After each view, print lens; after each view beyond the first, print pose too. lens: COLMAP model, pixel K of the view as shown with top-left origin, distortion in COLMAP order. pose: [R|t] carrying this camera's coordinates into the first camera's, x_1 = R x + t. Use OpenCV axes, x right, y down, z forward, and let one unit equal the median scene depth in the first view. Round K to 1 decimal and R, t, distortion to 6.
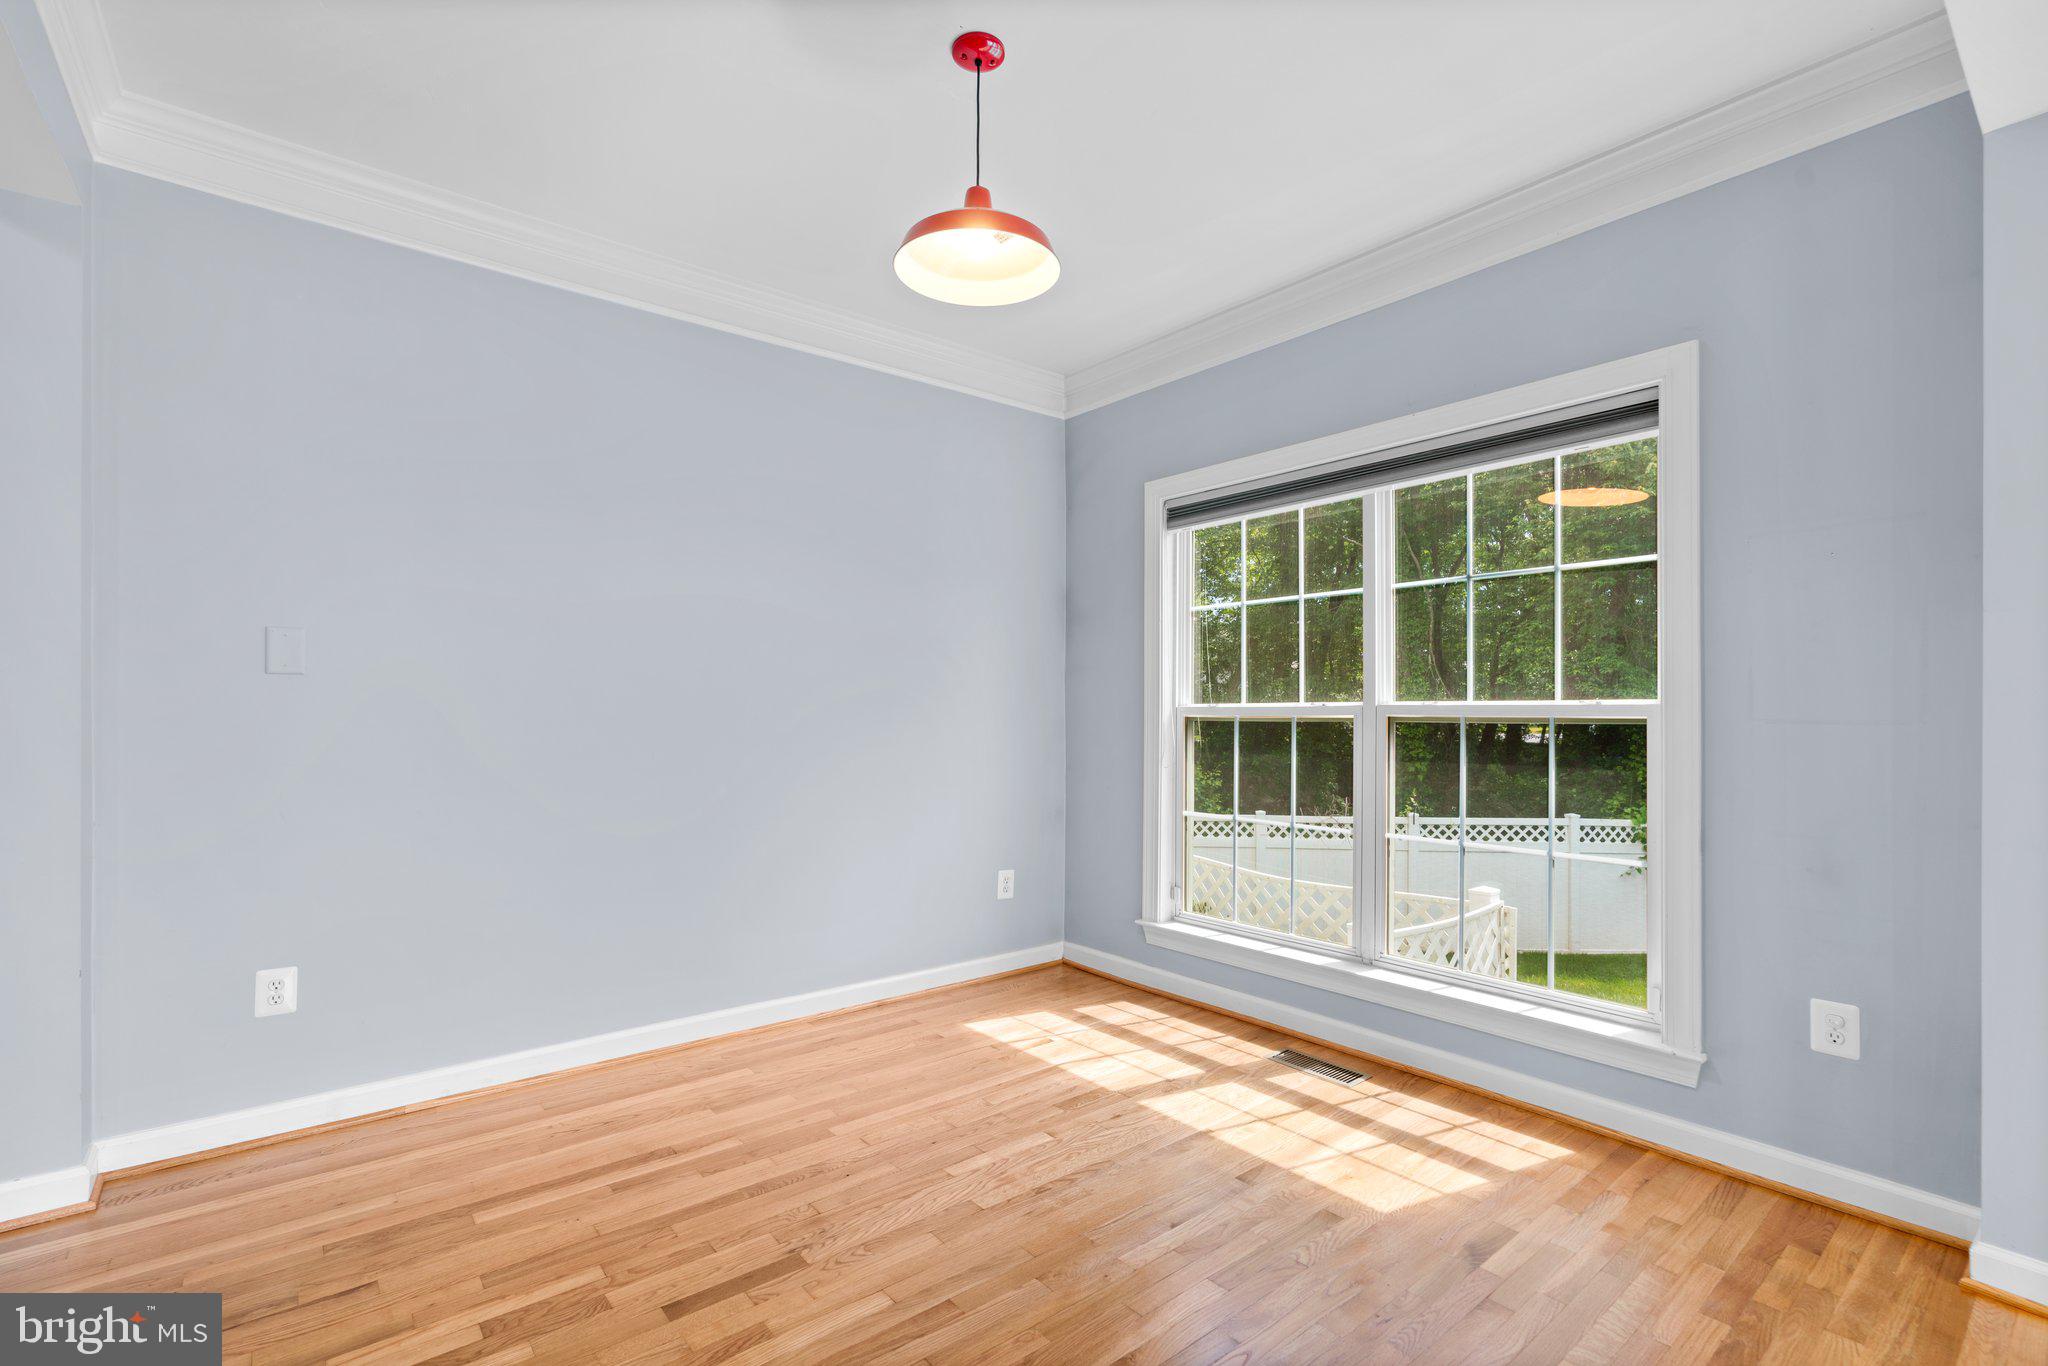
lens RADIAL K [[917.0, 0, 1024.6], [0, 917.0, 695.9], [0, 0, 1]] dist [-0.004842, 0.000062]
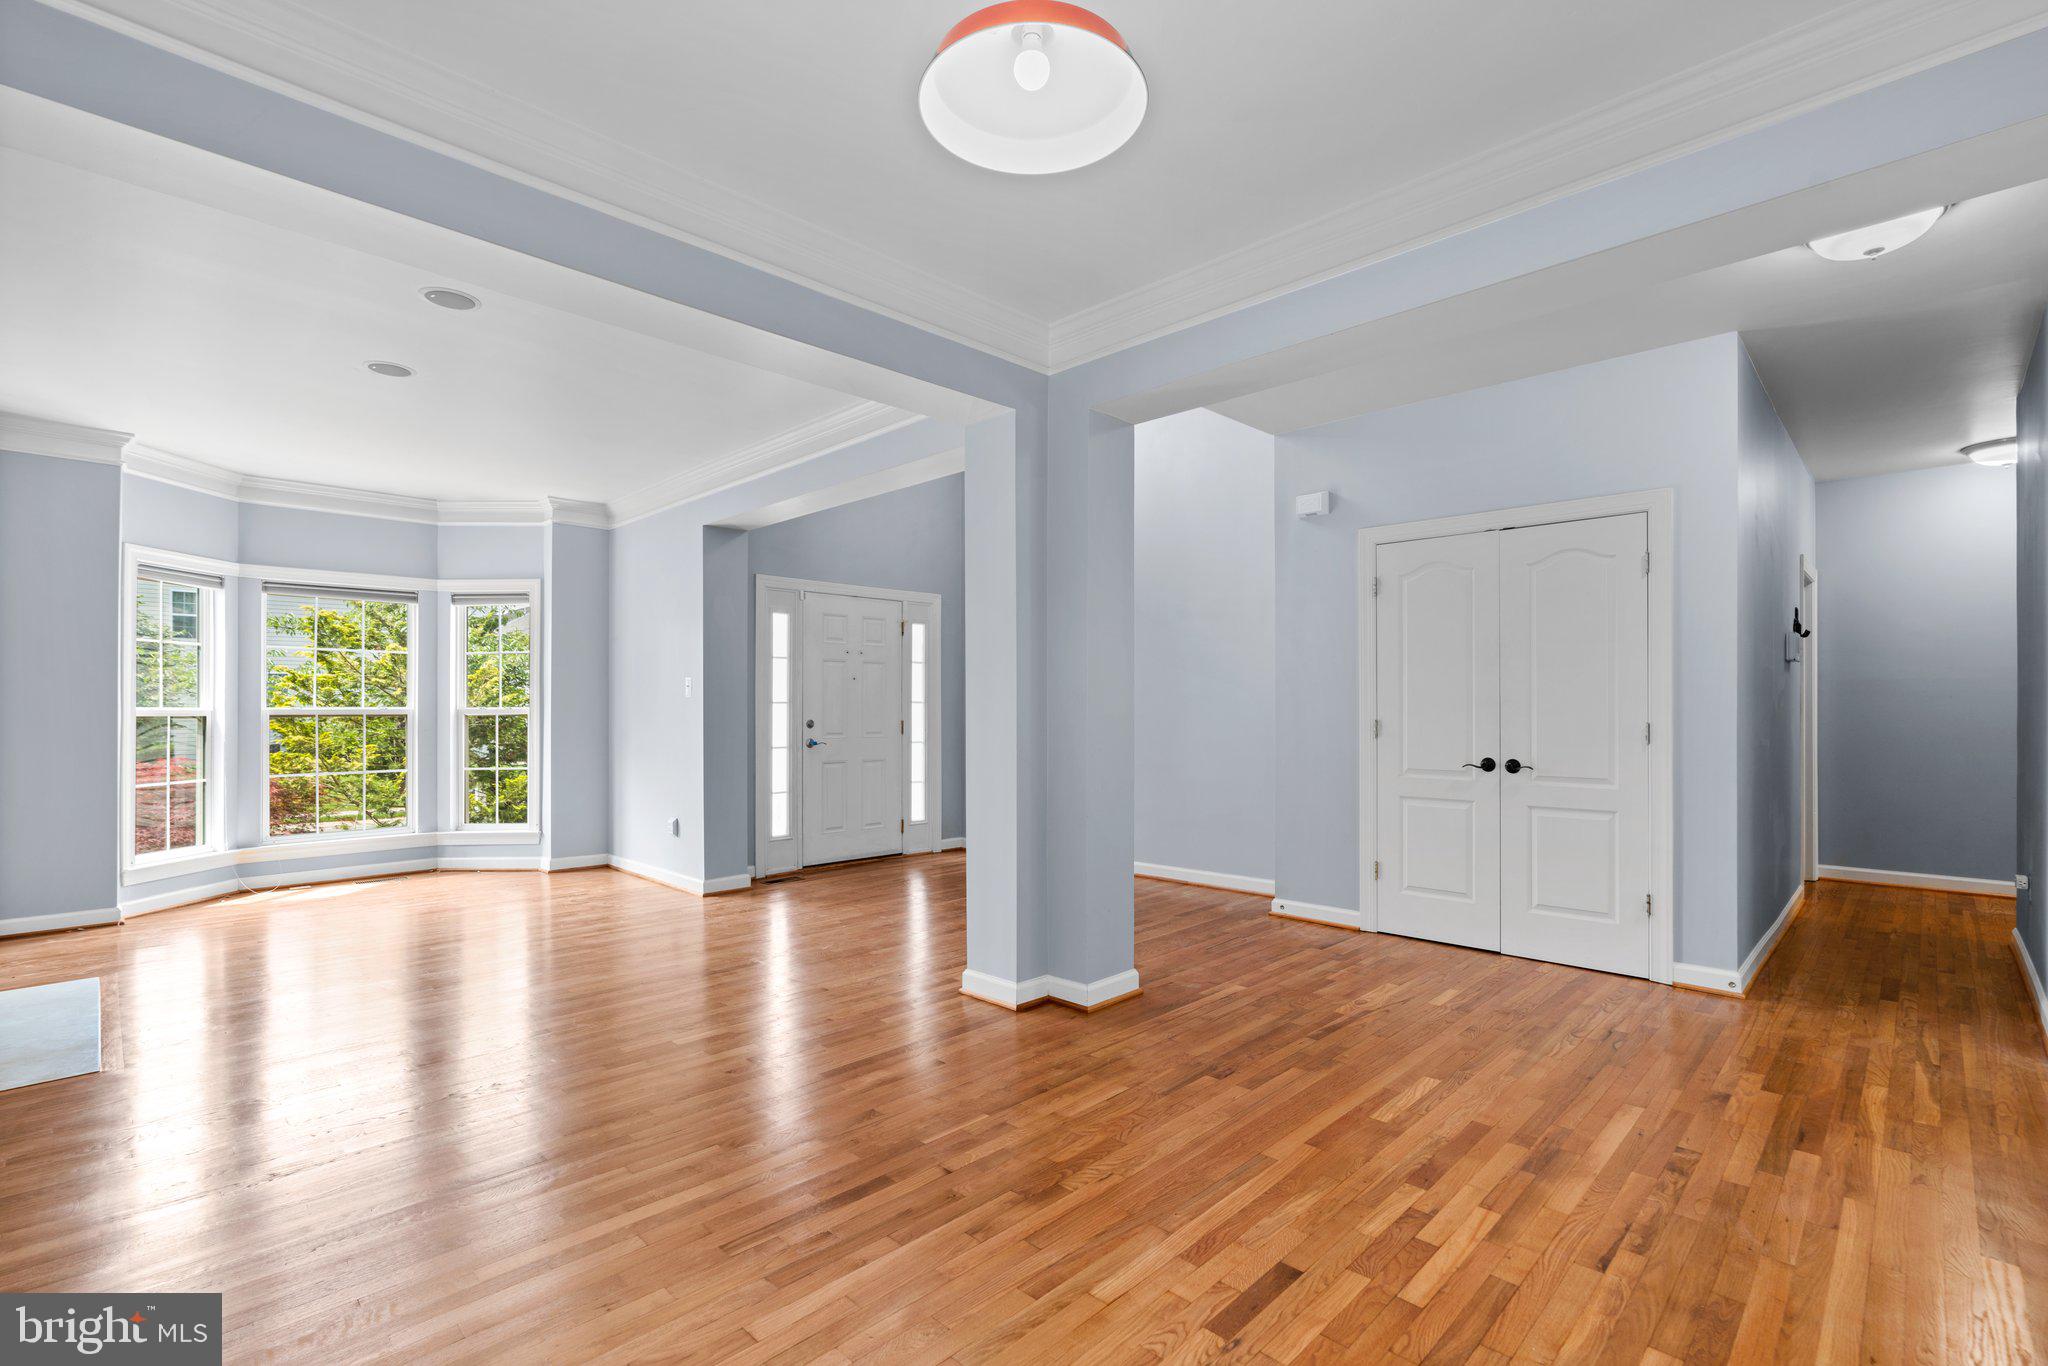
lens RADIAL K [[917.0, 0, 1024.6], [0, 917.0, 695.9], [0, 0, 1]] dist [-0.004842, 0.000062]
pose [[-0.993794, -0.001398, -0.111223, 0.031063], [0.002102, 0.999506, -0.031346, 0.021269], [0.111212, -0.031386, -0.993301, 1.463019]]
